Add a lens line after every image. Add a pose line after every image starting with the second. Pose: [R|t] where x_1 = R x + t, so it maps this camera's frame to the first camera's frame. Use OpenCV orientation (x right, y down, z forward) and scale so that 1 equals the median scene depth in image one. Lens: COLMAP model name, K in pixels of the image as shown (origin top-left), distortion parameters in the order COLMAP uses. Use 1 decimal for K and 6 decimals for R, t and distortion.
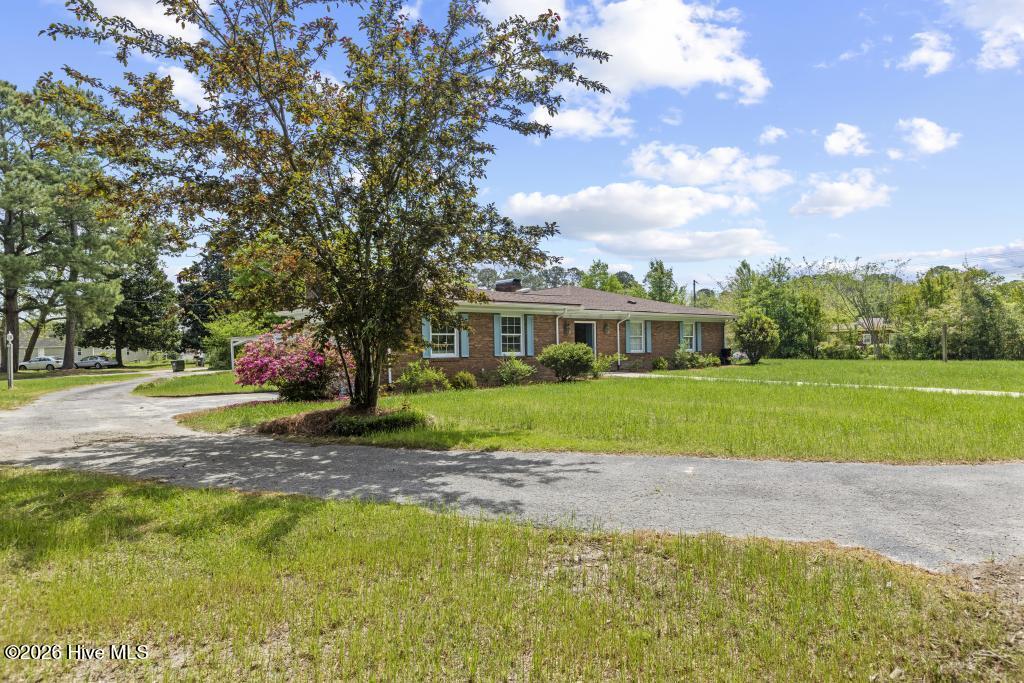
lens RADIAL K [[678.2, 0, 511.9], [0, 678.2, 340.5], [0, 0, 1]] dist [-0.003981, -0.000918]
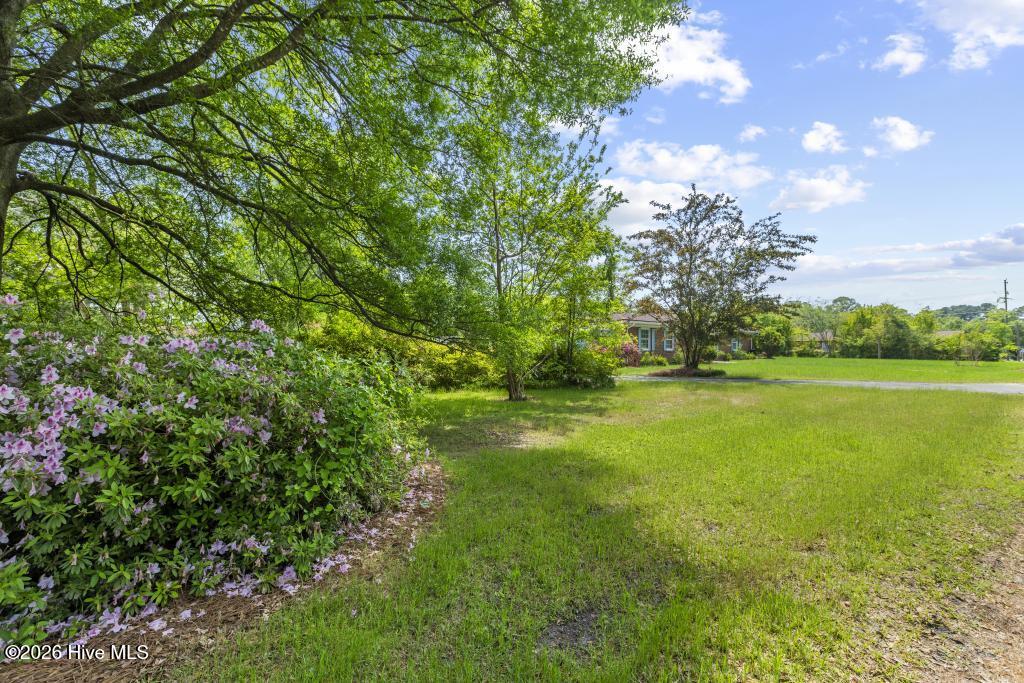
lens RADIAL K [[460.1, 0, 512.1], [0, 460.1, 342.7], [0, 0, 1]] dist [0.001730, 0.000135]
pose [[0.998571, 0.020693, -0.049265, -0.211055], [-0.020594, 0.999785, 0.002517, 0.003384], [0.049307, -0.001499, 0.998783, -0.203274]]
